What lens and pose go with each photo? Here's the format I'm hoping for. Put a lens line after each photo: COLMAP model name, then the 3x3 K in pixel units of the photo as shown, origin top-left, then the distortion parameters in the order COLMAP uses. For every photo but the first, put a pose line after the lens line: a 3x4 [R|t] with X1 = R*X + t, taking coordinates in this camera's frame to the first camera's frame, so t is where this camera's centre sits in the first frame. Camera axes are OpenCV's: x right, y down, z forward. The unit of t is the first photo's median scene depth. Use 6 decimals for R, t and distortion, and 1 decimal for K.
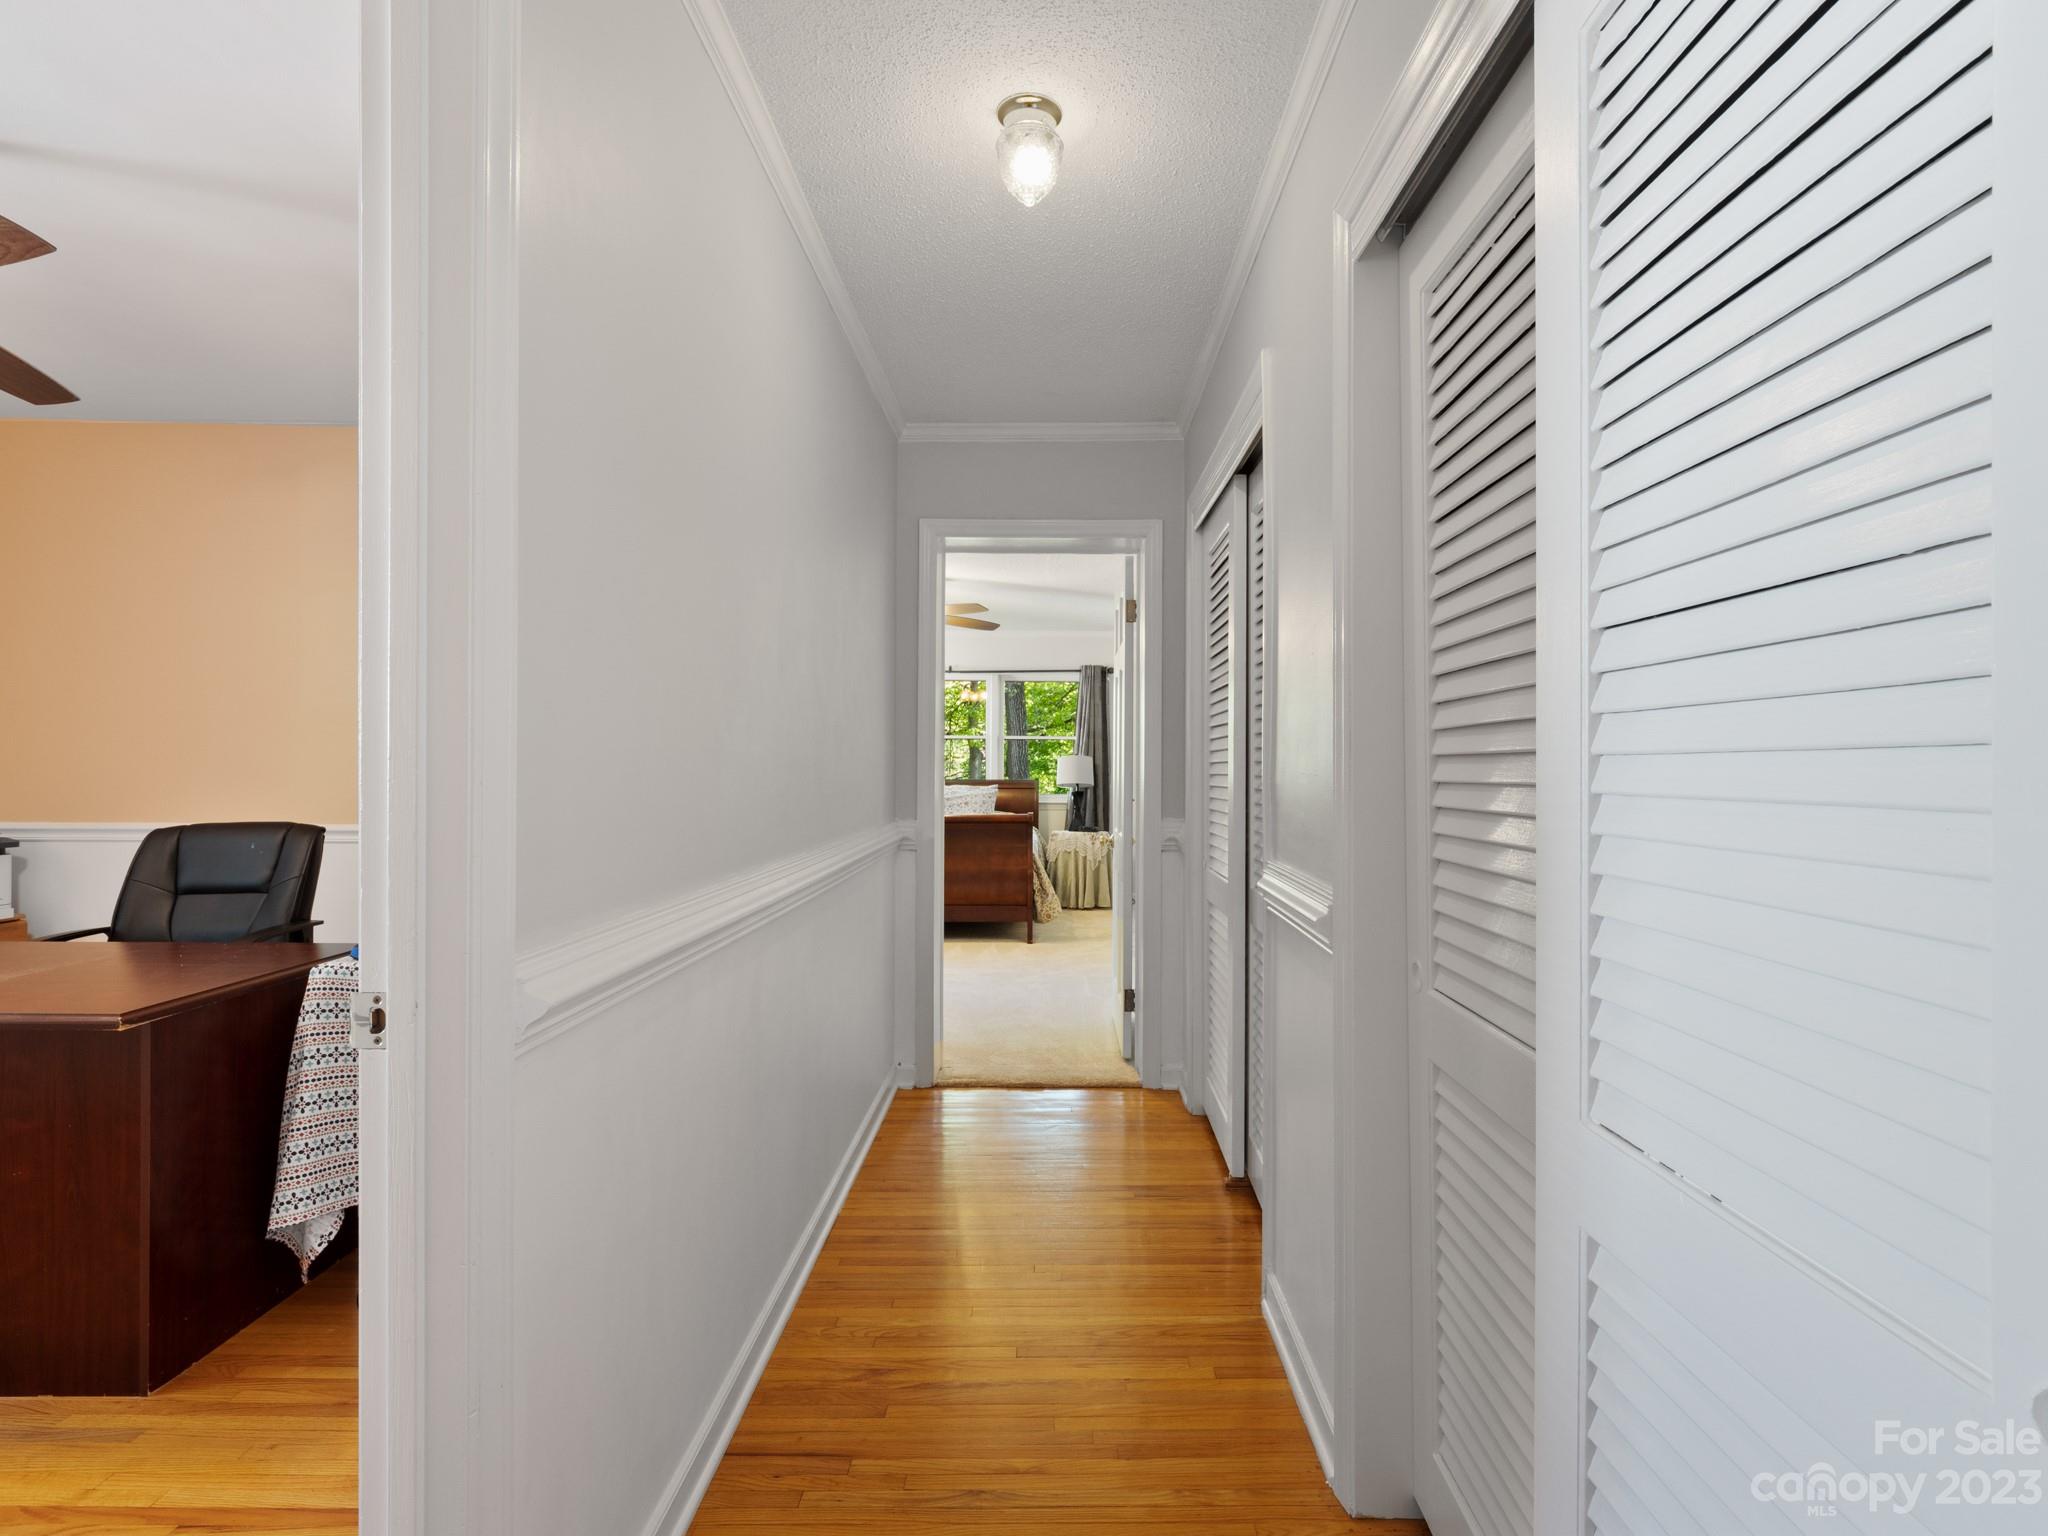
lens RADIAL K [[1017.3, 0, 1014.2], [0, 1017.3, 763.1], [0, 0, 1]] dist [-0.001120, -0.000737]
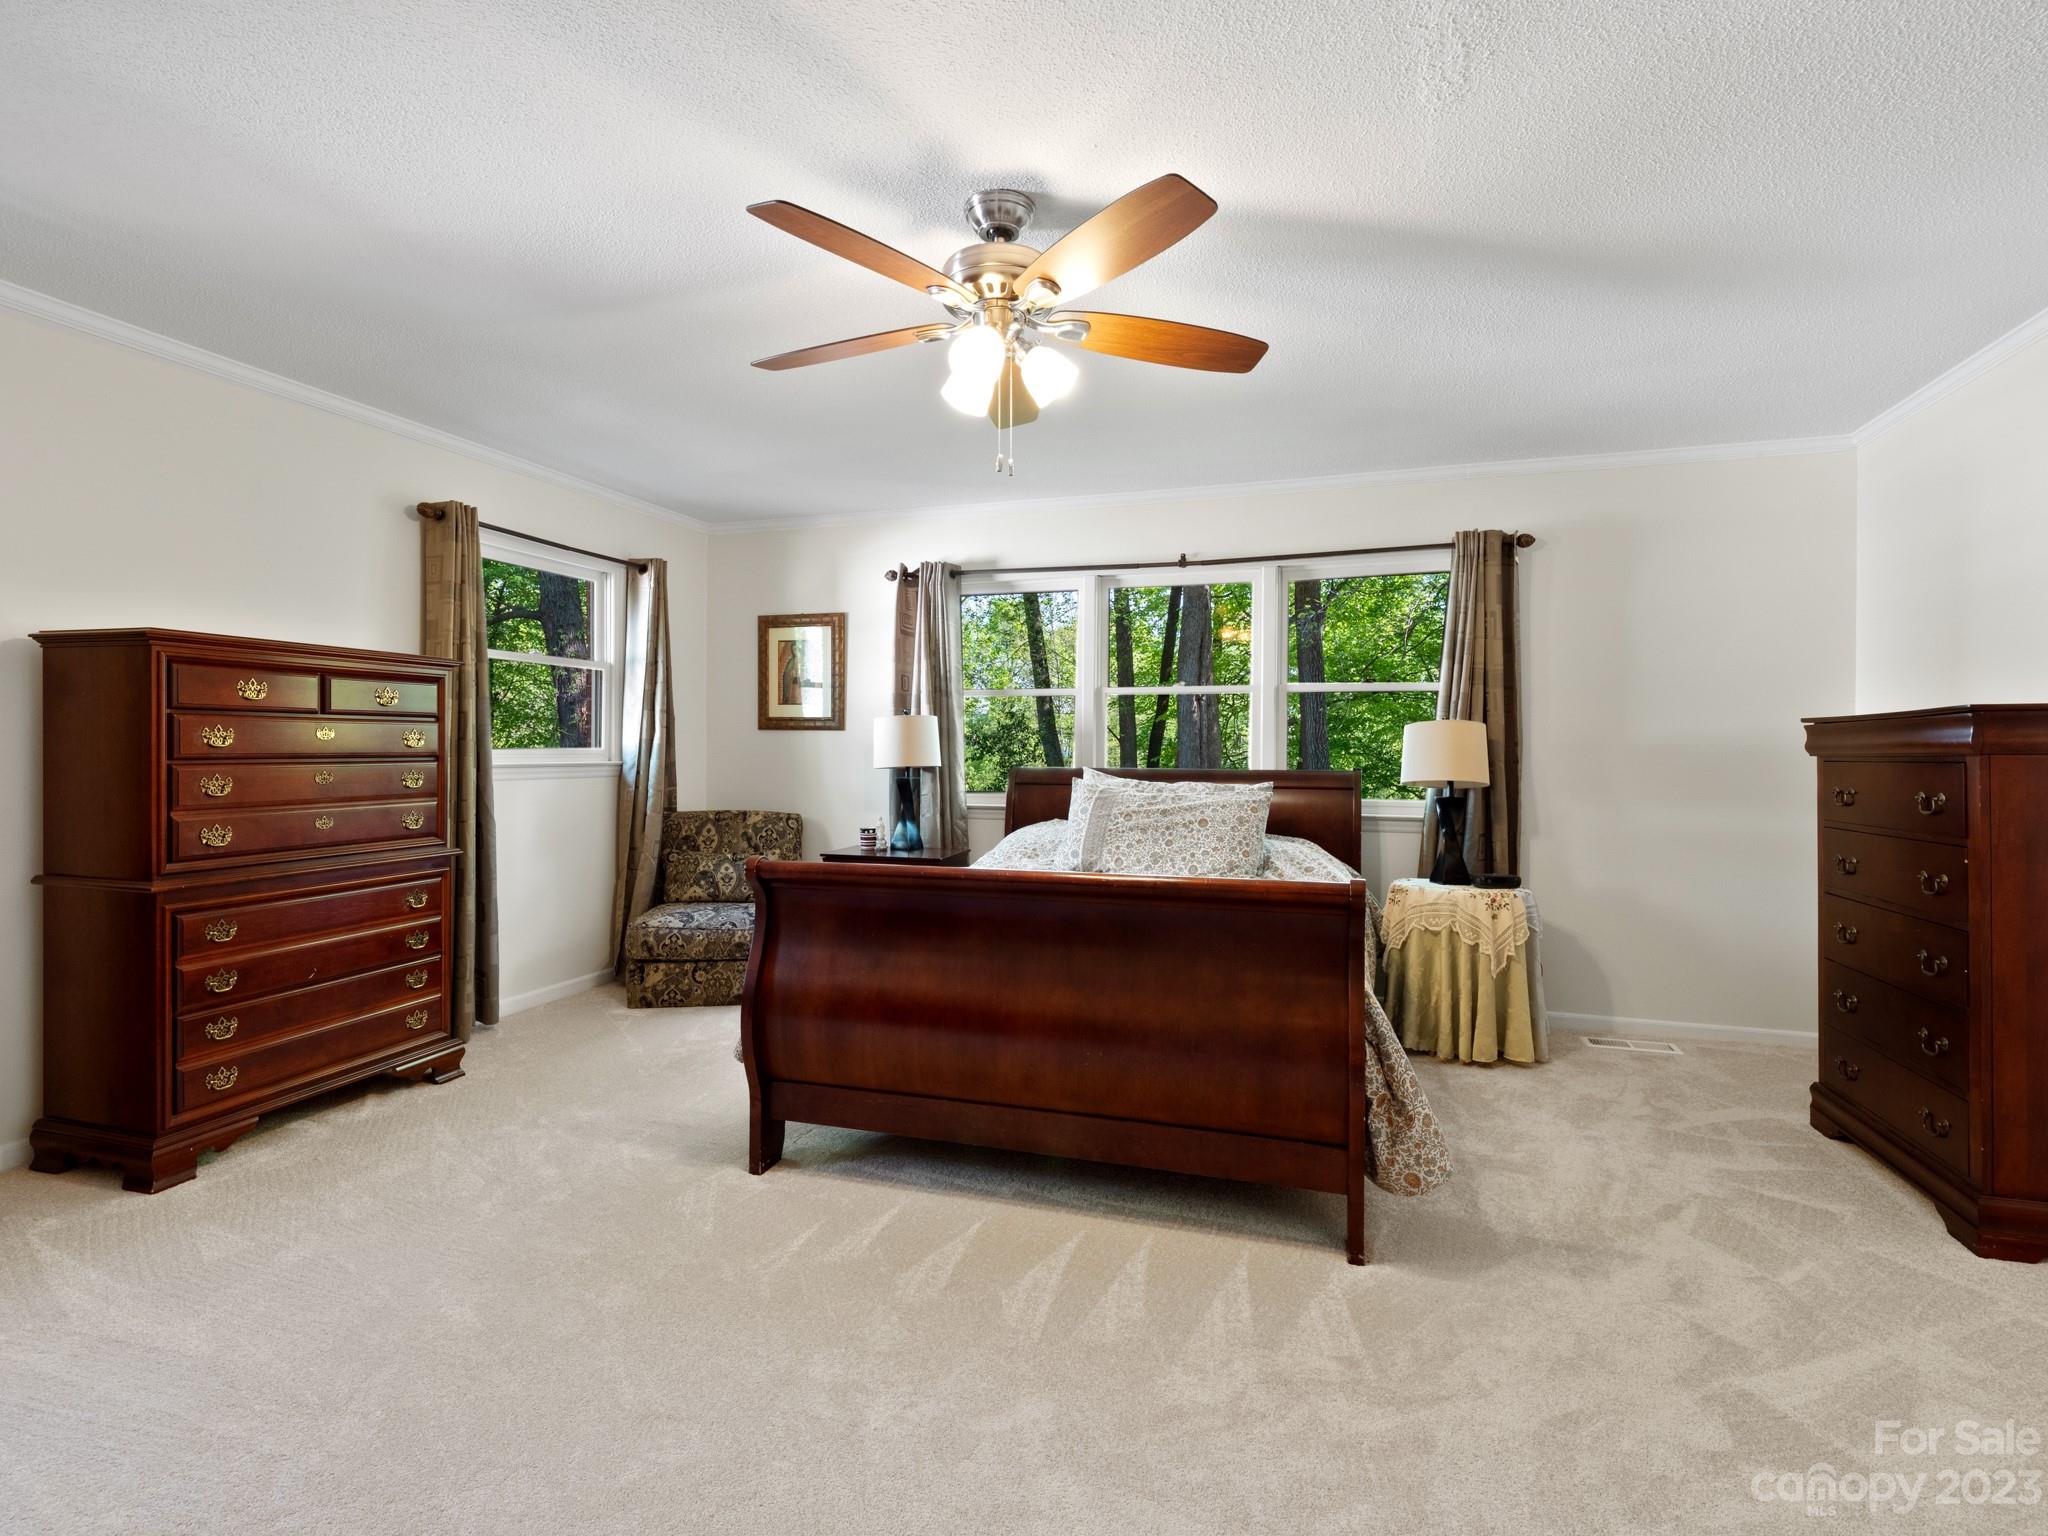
lens RADIAL K [[1017.3, 0, 1014.2], [0, 1017.3, 763.1], [0, 0, 1]] dist [-0.001120, -0.000737]
pose [[0.959813, 0.002145, -0.280632, 0.000623], [0.003656, 0.999790, 0.020144, 0.001806], [0.280616, -0.020360, 0.959604, 0.510725]]
